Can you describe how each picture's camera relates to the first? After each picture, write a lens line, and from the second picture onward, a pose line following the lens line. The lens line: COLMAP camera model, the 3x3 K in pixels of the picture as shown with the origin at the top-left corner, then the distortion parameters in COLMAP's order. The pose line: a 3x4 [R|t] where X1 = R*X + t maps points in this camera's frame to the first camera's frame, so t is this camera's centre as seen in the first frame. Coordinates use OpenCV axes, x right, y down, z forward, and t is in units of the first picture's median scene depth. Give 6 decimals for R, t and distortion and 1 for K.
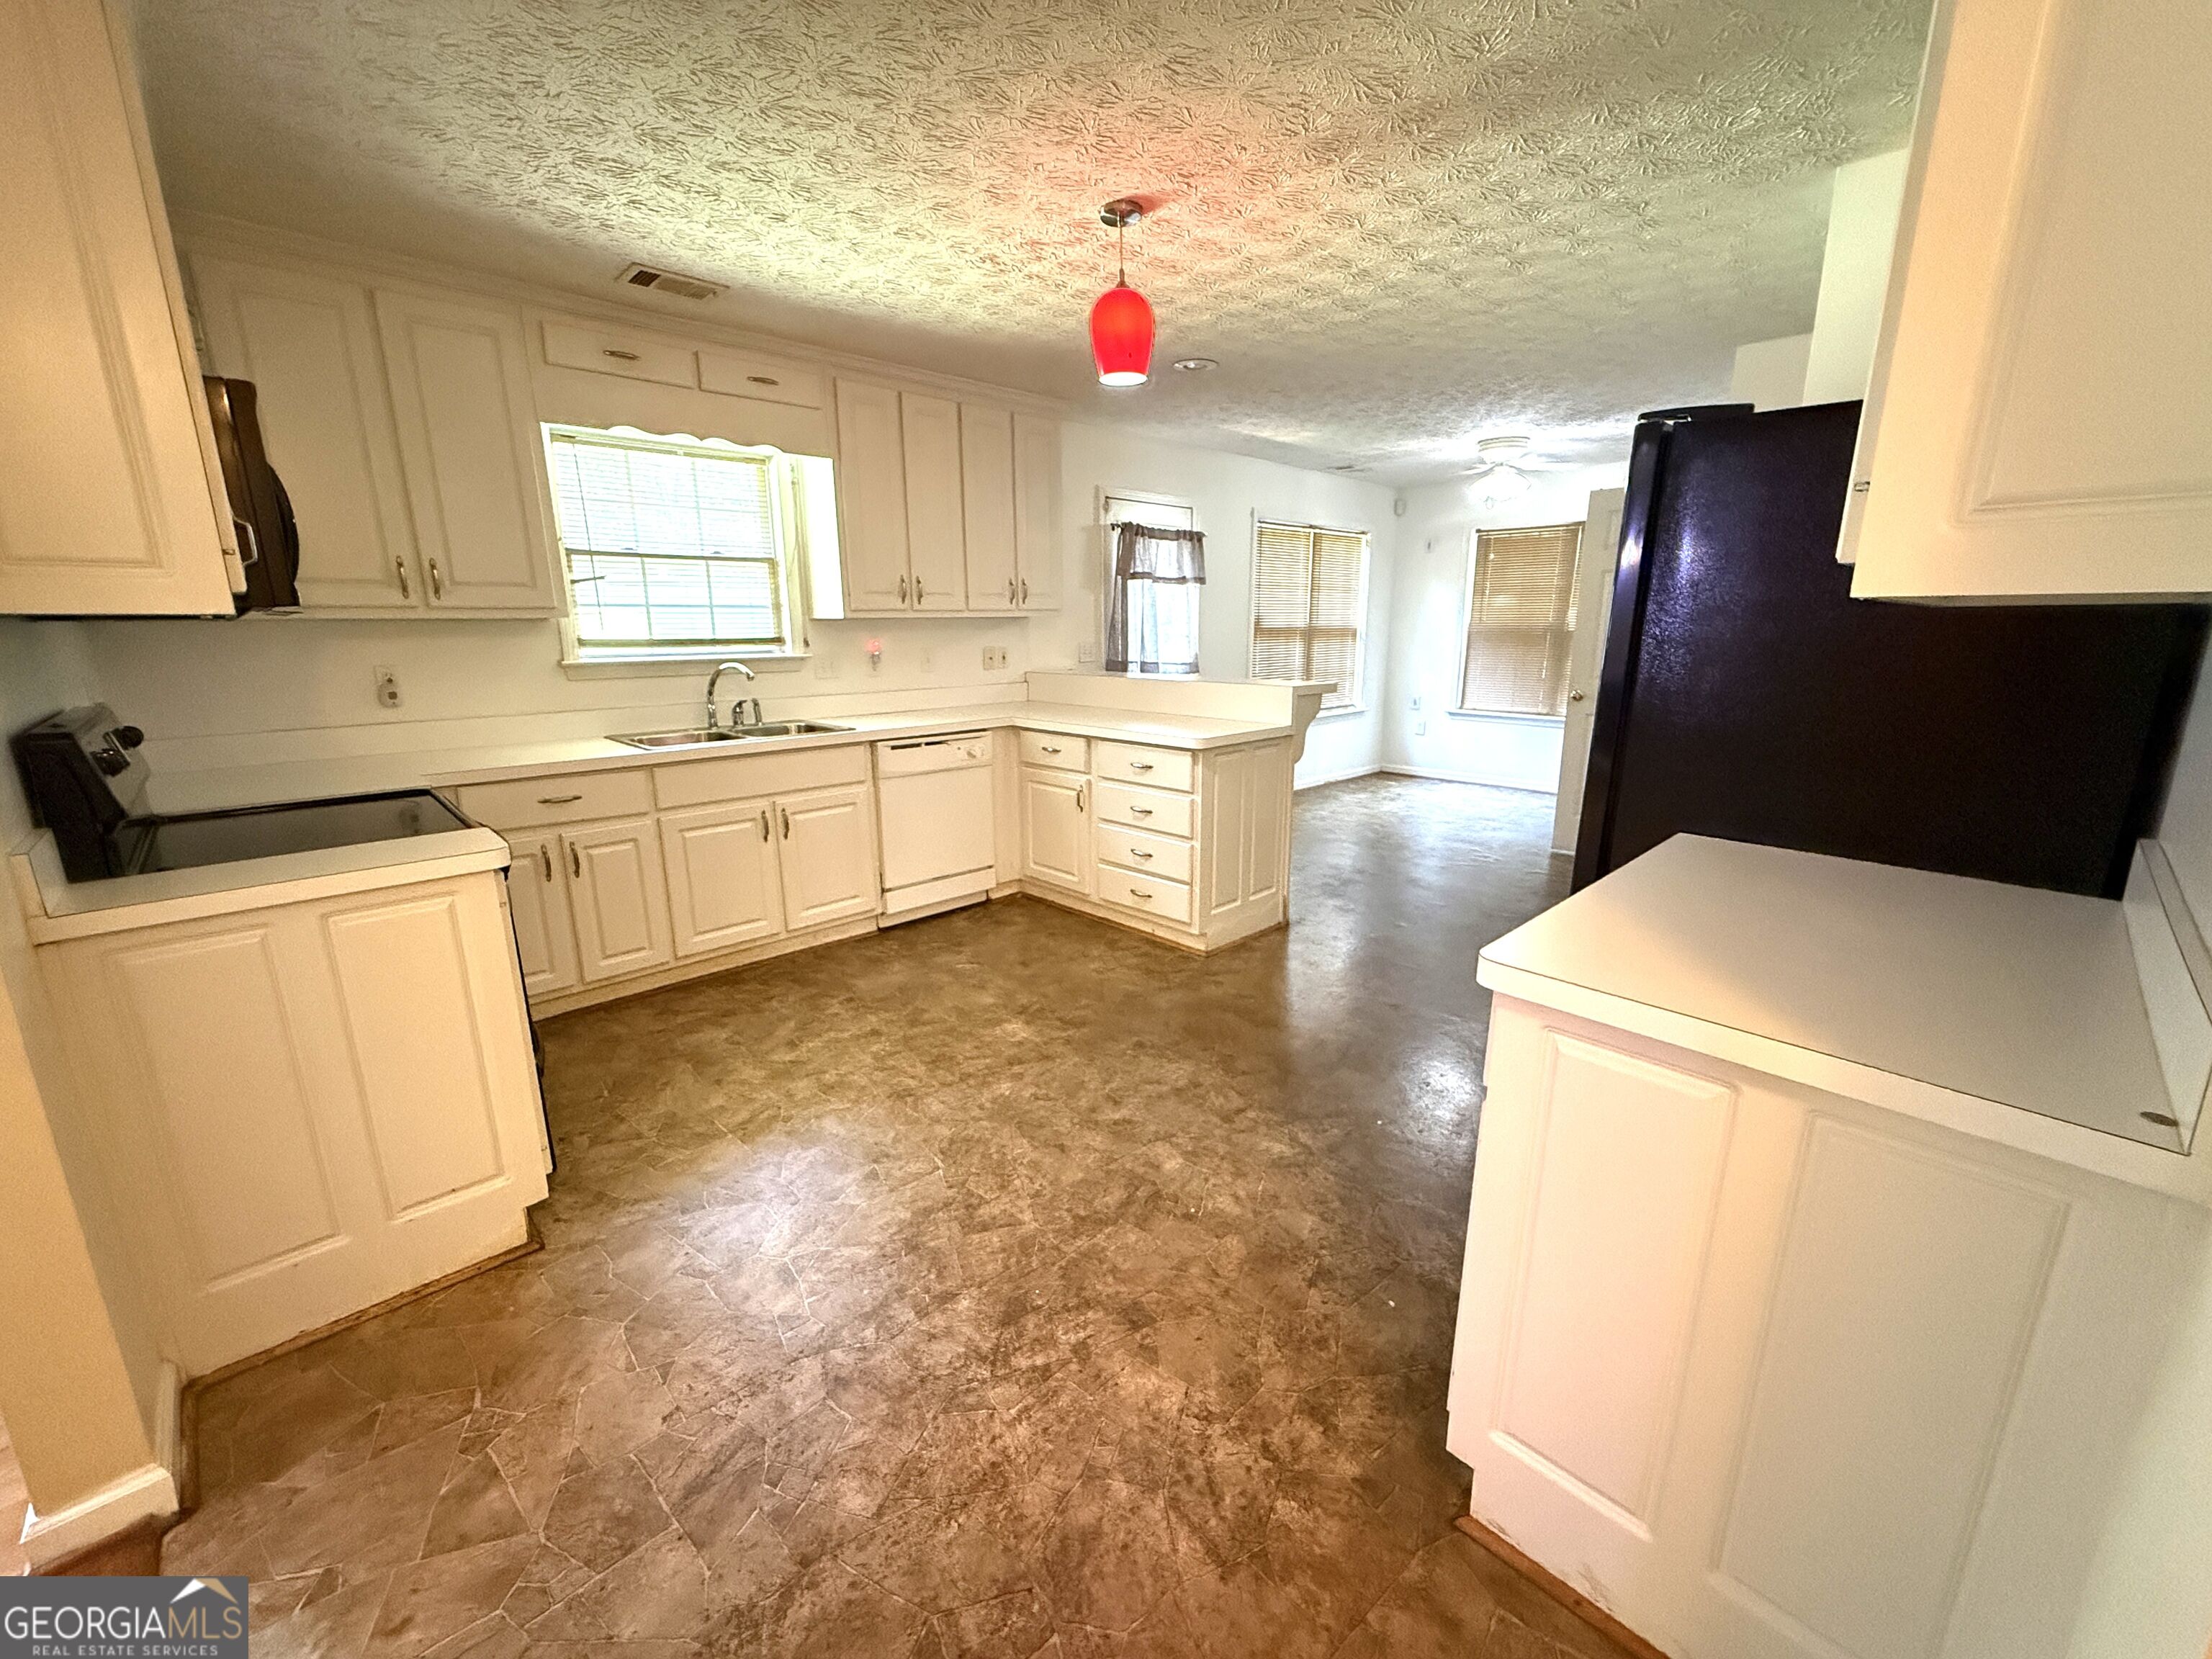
lens RADIAL K [[884.4, 0, 1097.2], [0, 884.4, 835.2], [0, 0, 1]] dist [0.000202, -0.000061]
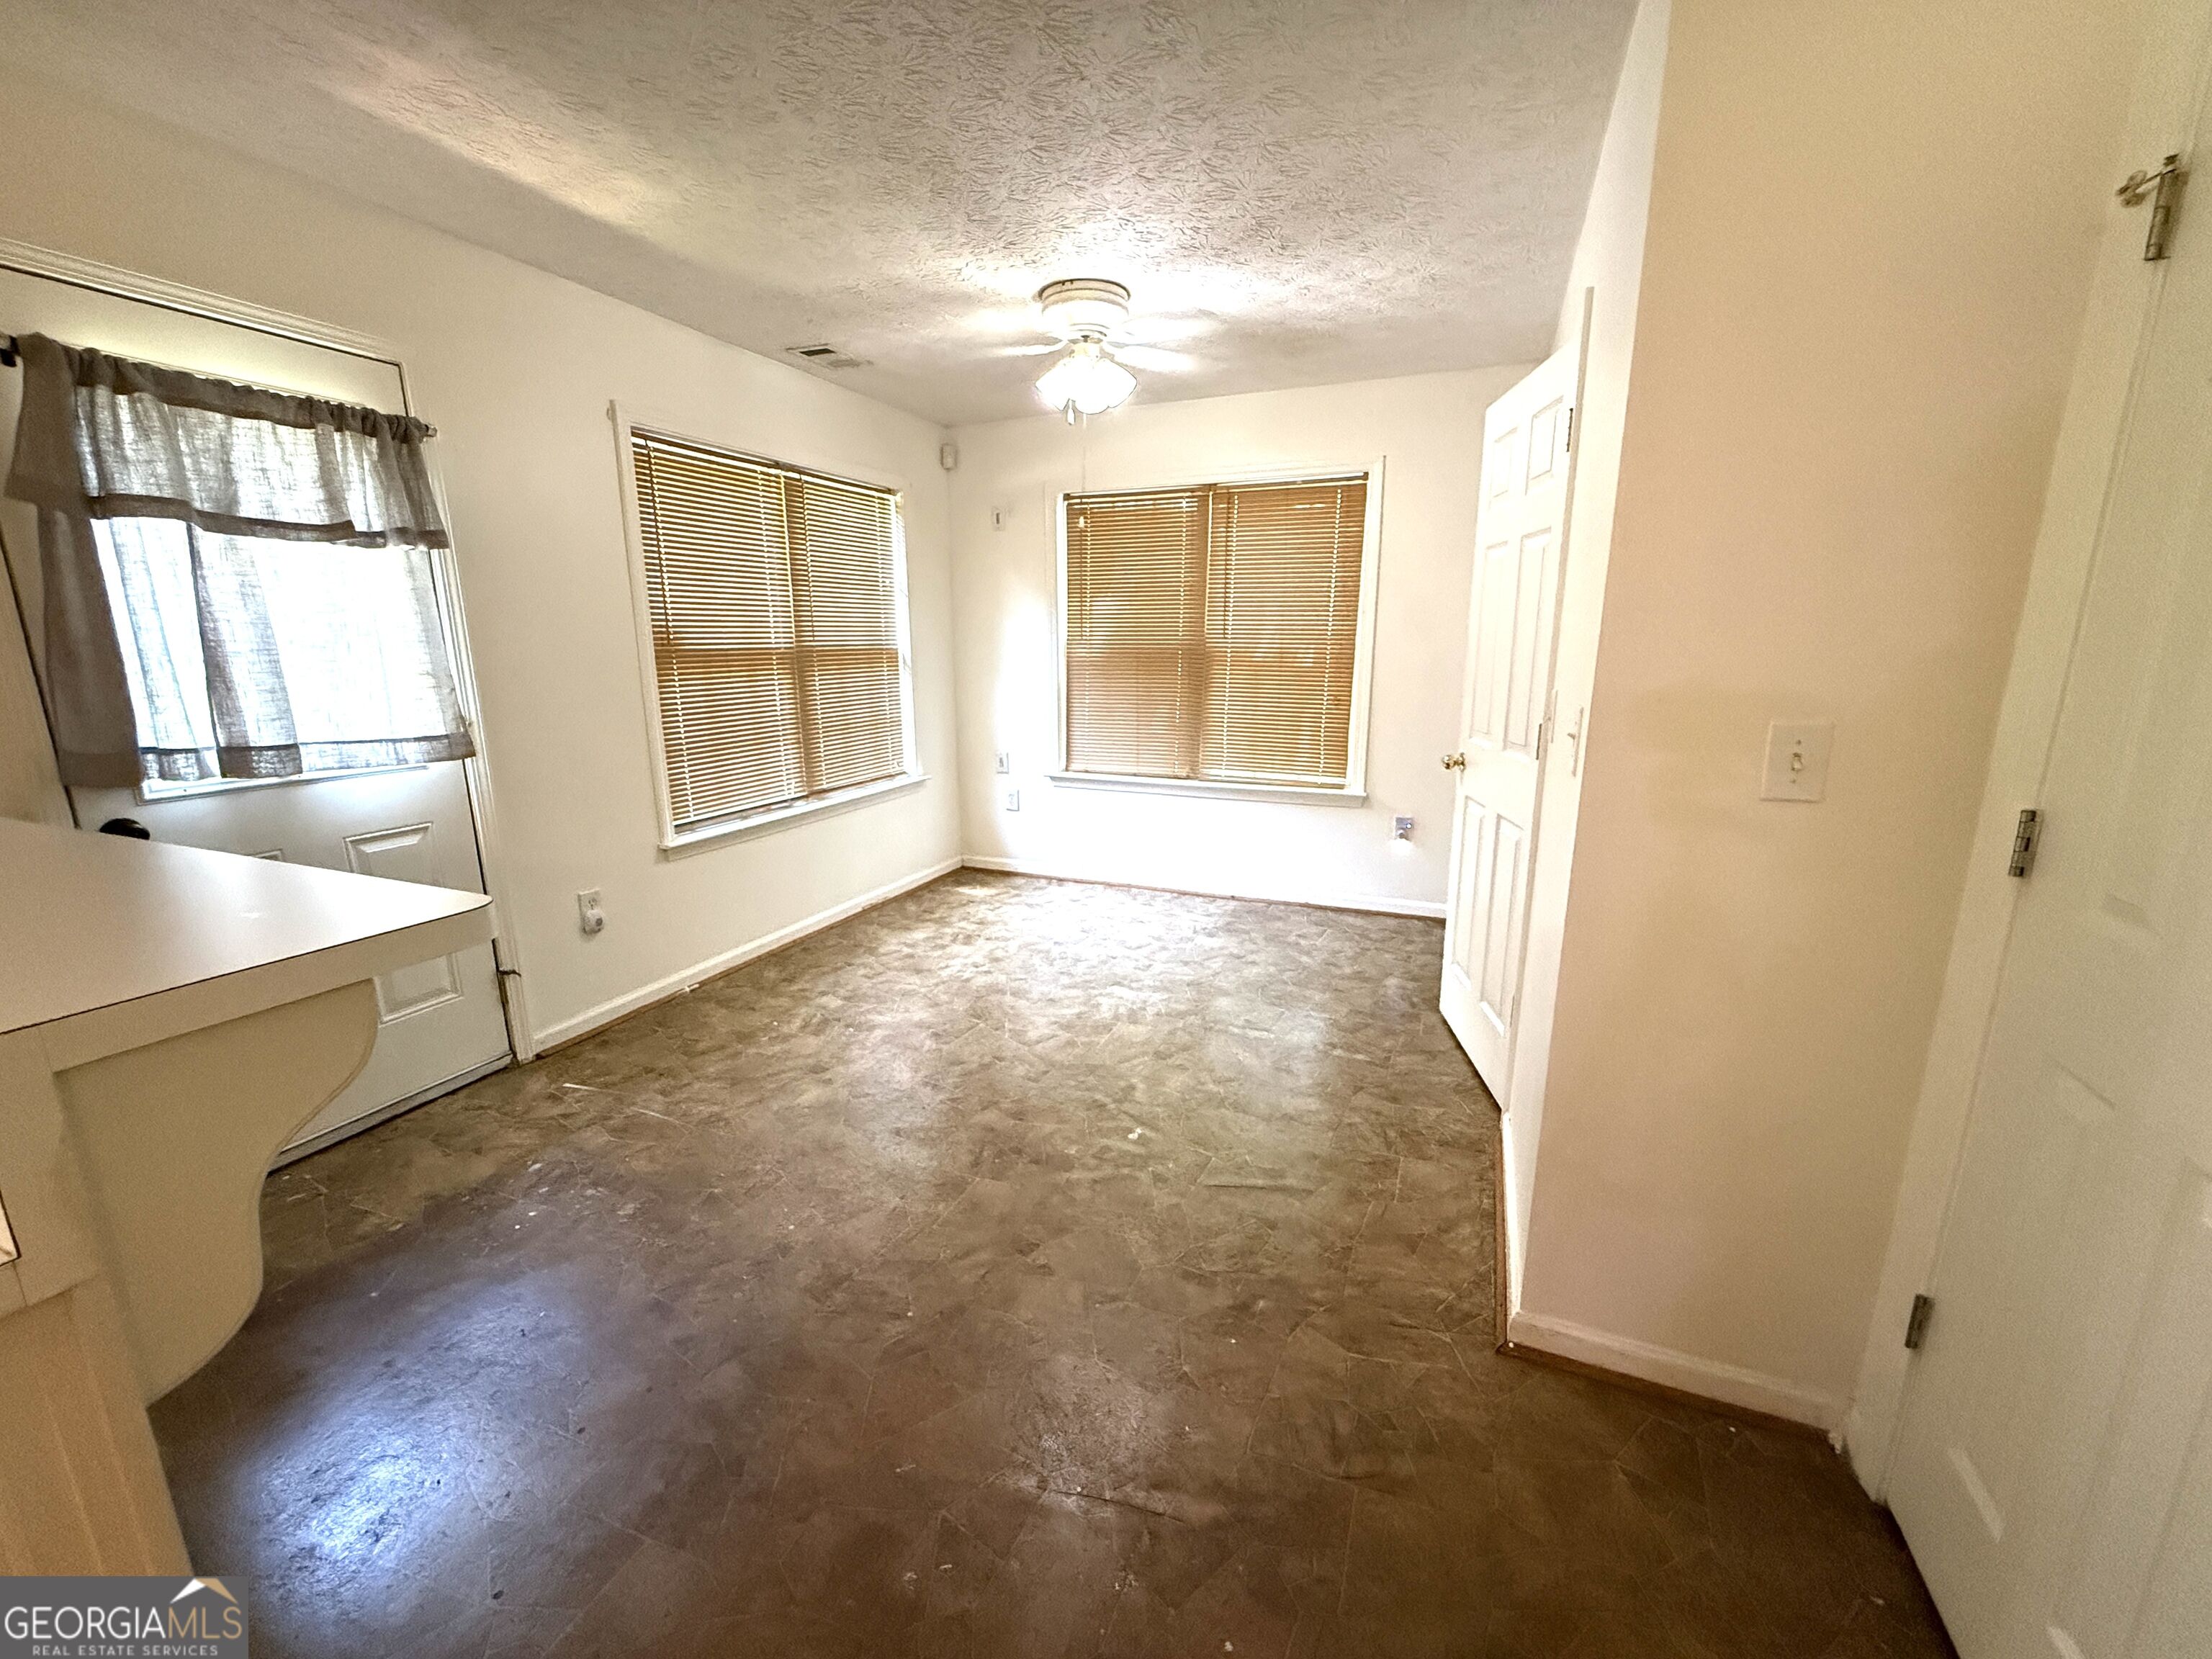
lens RADIAL K [[884.4, 0, 1118.3], [0, 884.4, 825.4], [0, 0, 1]] dist [0.000202, -0.000061]
pose [[0.914480, -0.073042, 0.397985, 0.169611], [0.080848, 0.996722, -0.002840, -0.092260], [-0.396473, 0.034773, 0.917388, 0.359146]]
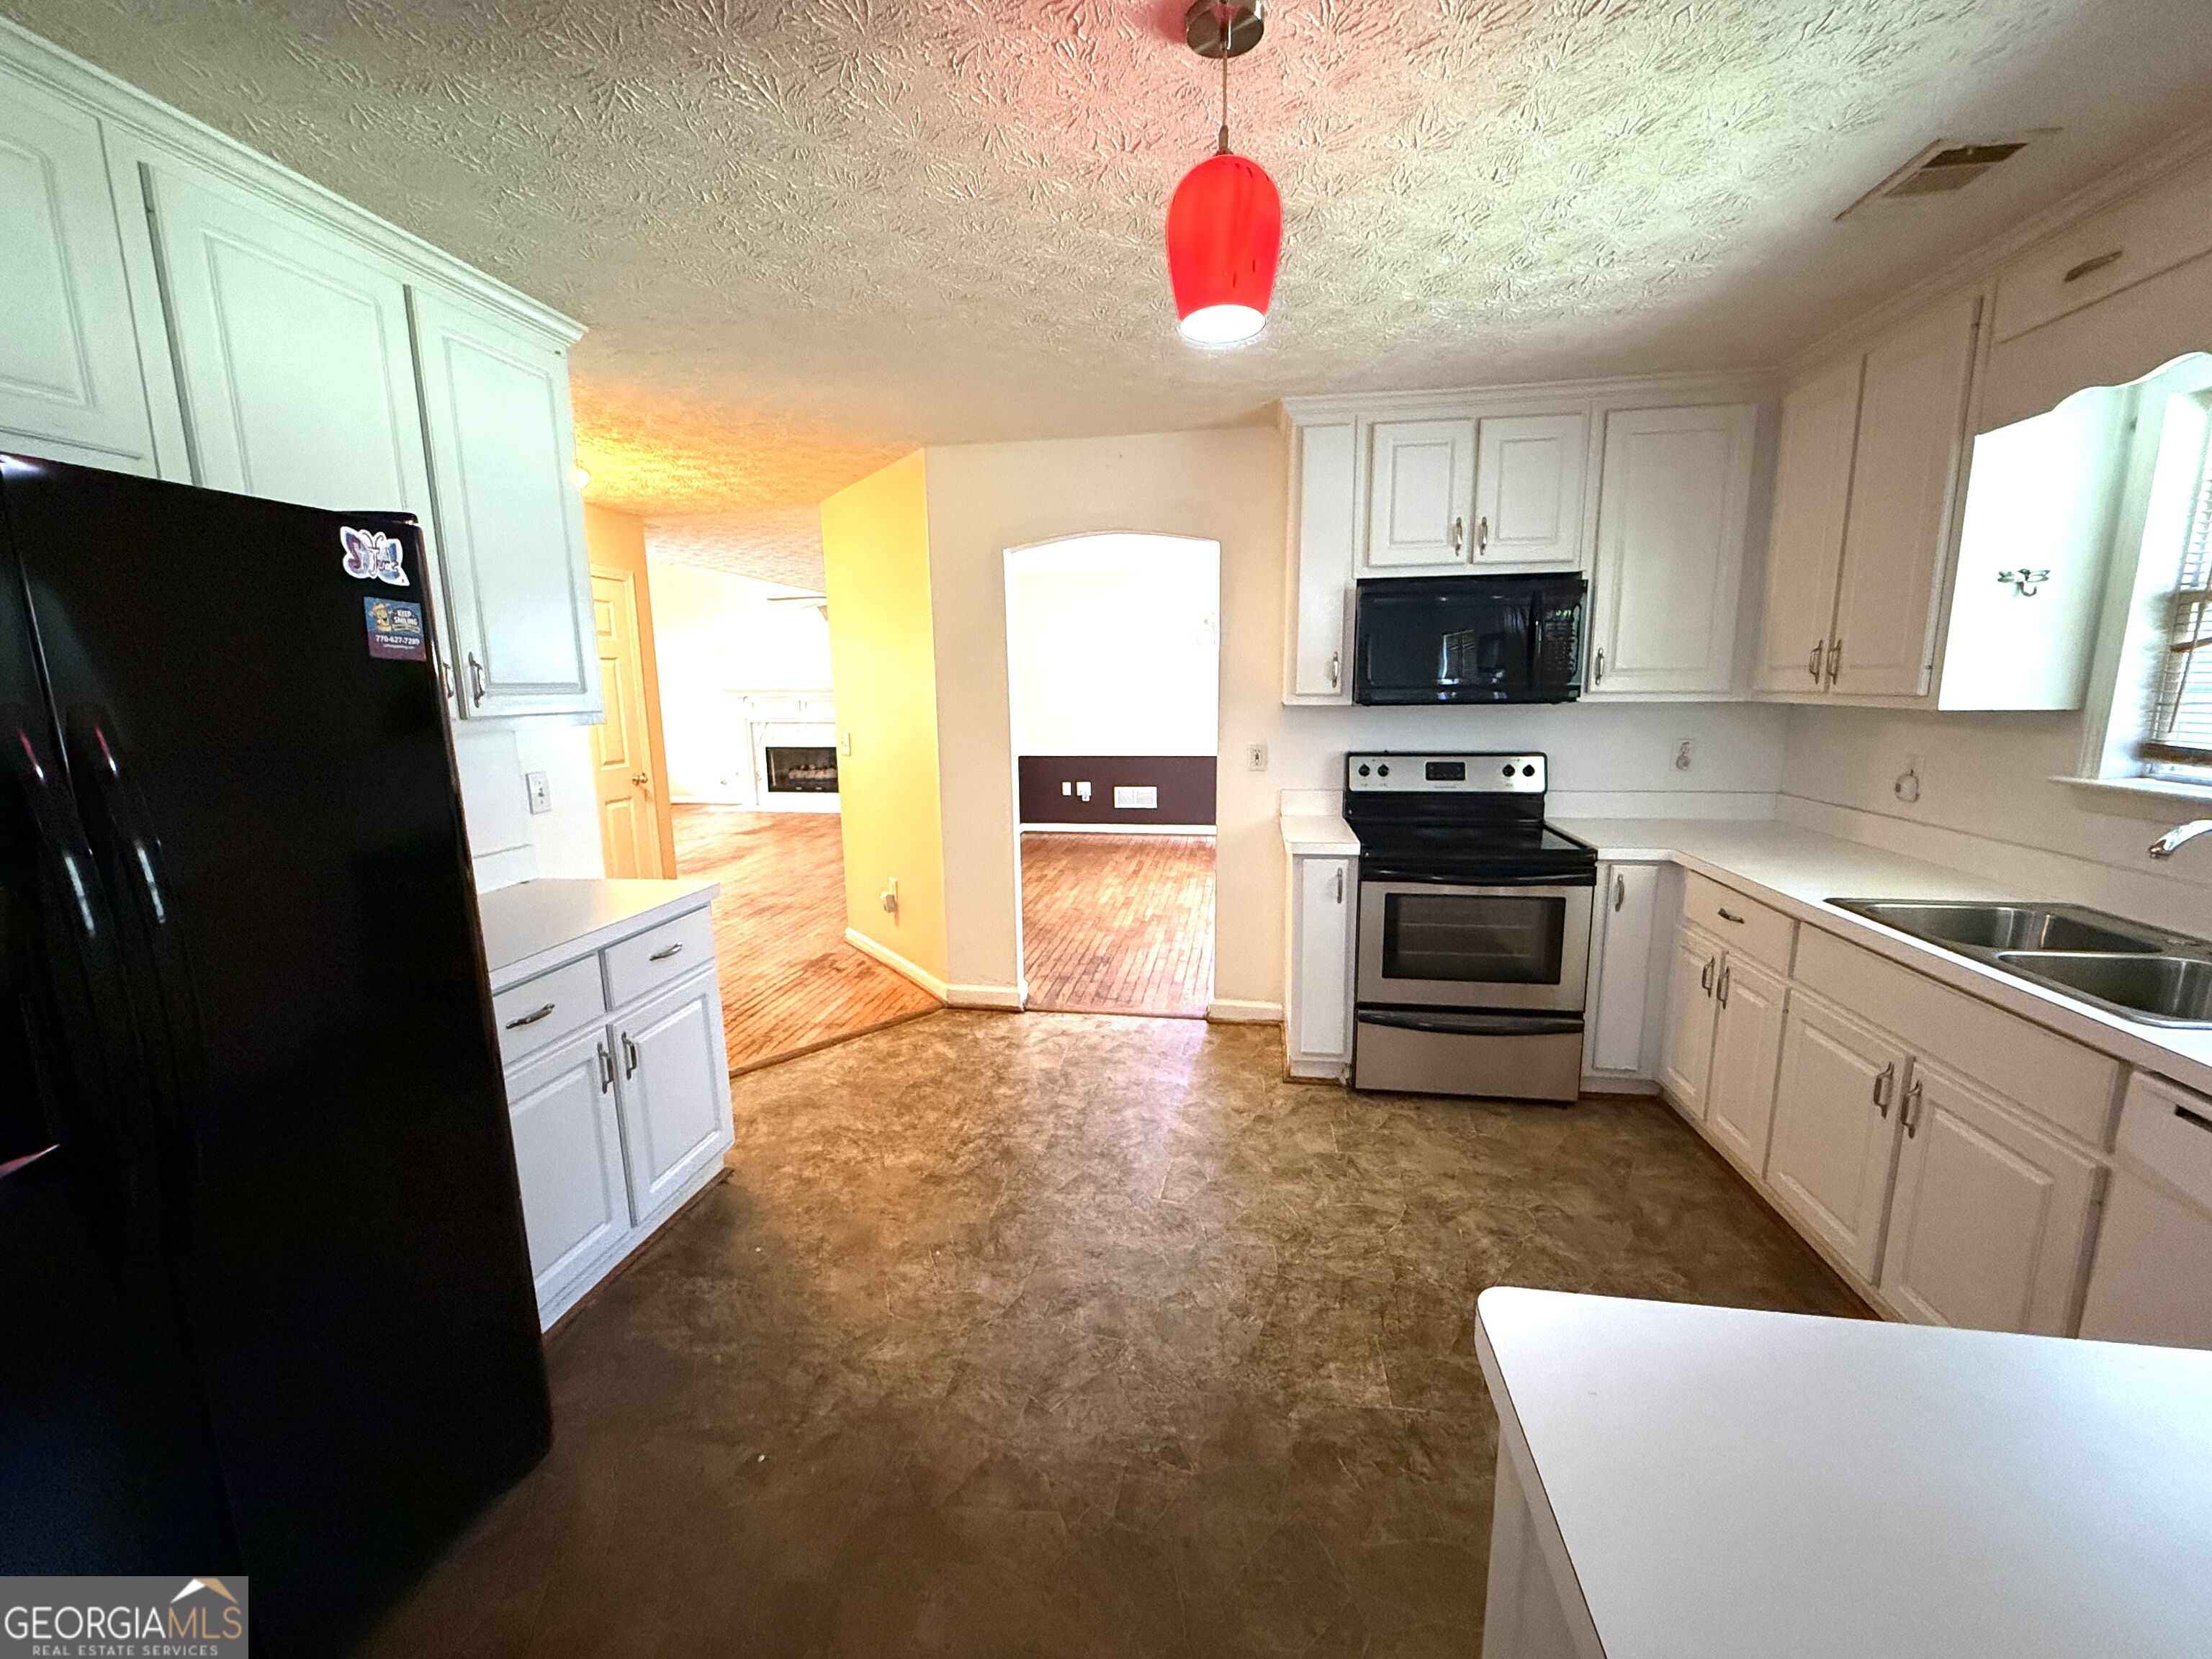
lens RADIAL K [[884.4, 0, 1104.3], [0, 884.4, 829.9], [0, 0, 1]] dist [0.000202, -0.000061]
pose [[-0.798677, 0.118821, -0.589912, 0.751993], [-0.124224, 0.926641, 0.354831, -0.689772], [0.588798, 0.356677, -0.725326, 2.451107]]
